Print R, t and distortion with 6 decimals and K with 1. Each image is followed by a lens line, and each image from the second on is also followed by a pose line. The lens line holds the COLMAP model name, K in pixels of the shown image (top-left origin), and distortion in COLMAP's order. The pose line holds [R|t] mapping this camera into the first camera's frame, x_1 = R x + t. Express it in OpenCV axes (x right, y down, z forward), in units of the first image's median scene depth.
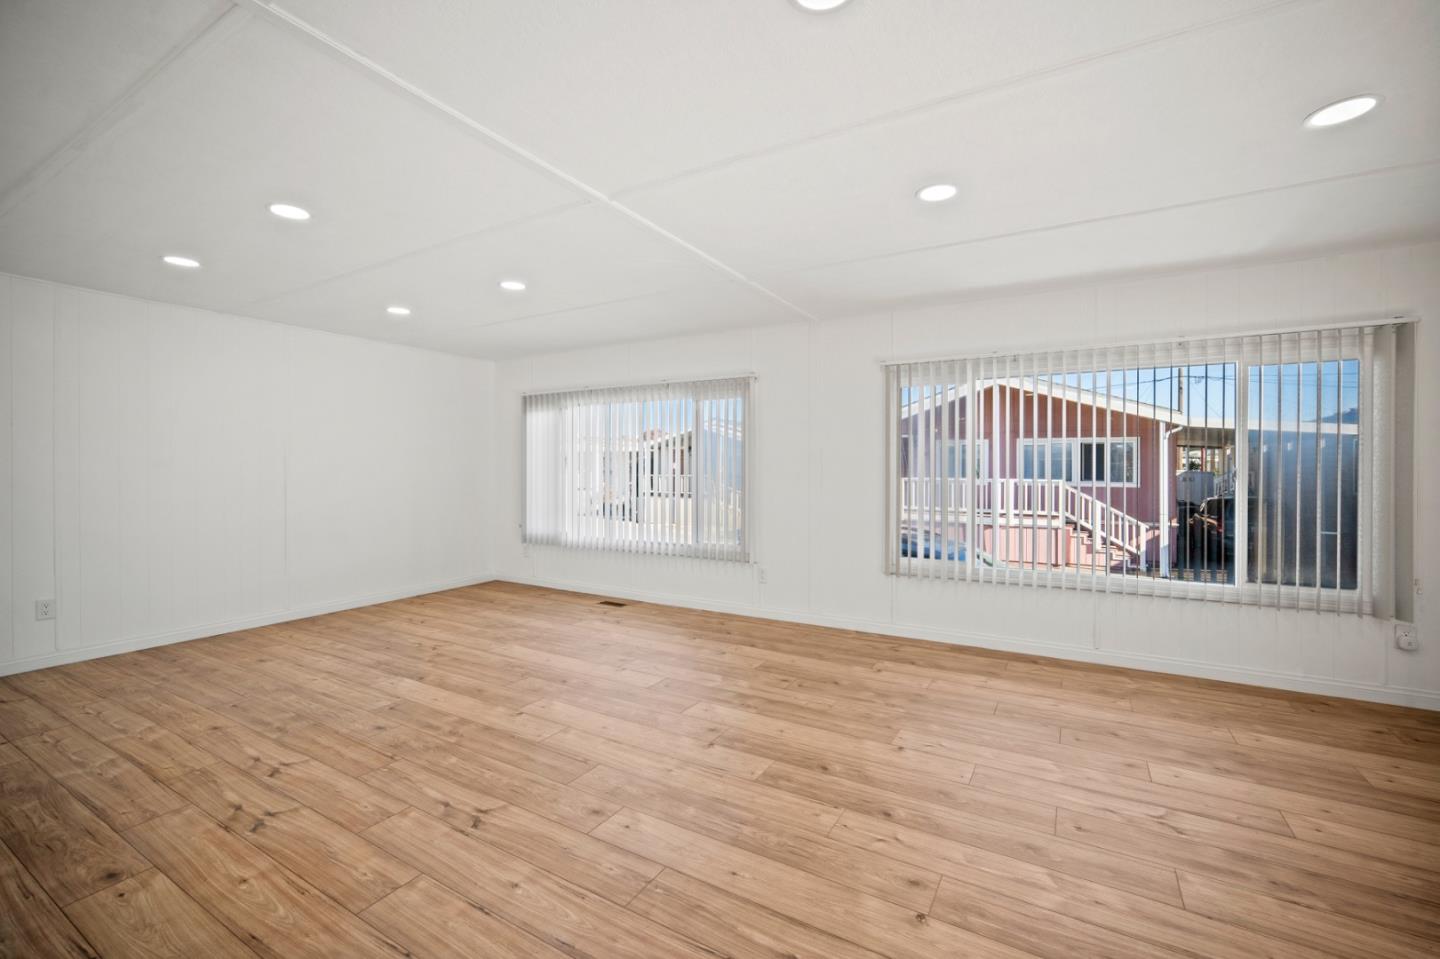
lens RADIAL K [[624.0, 0, 707.8], [0, 624.0, 464.7], [0, 0, 1]] dist [-0.013639, 0.004869]
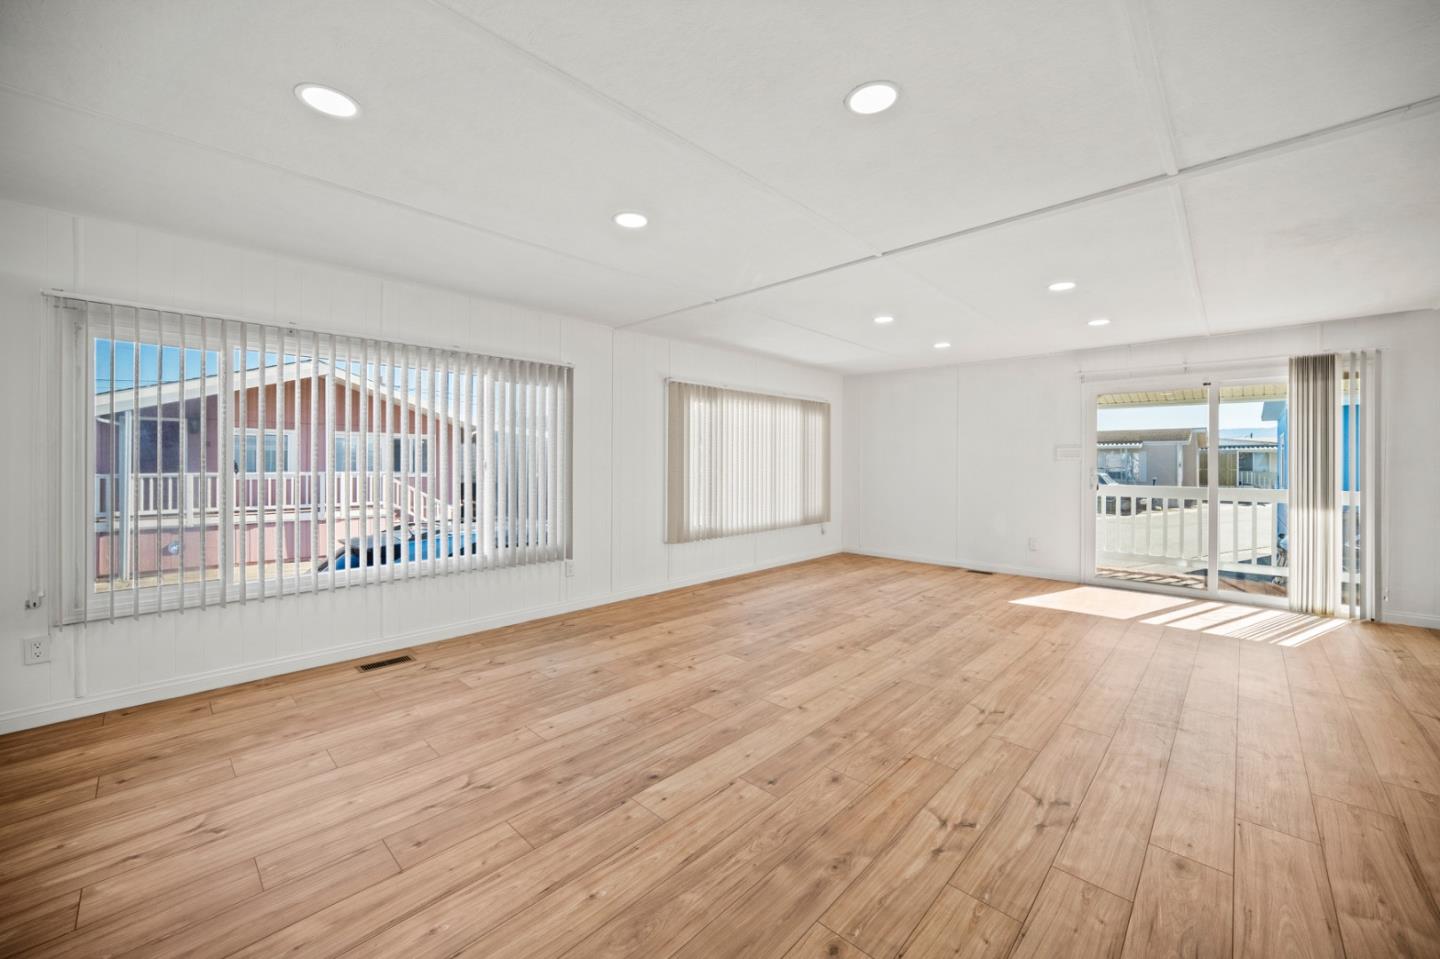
lens RADIAL K [[561.3, 0, 728.4], [0, 561.3, 475.0], [0, 0, 1]] dist [-0.013042, 0.001140]
pose [[0.192695, -0.022761, 0.980995, -1.177627], [-0.007645, 0.999666, 0.024695, 0.003154], [-0.981229, -0.012259, 0.192457, 0.925841]]
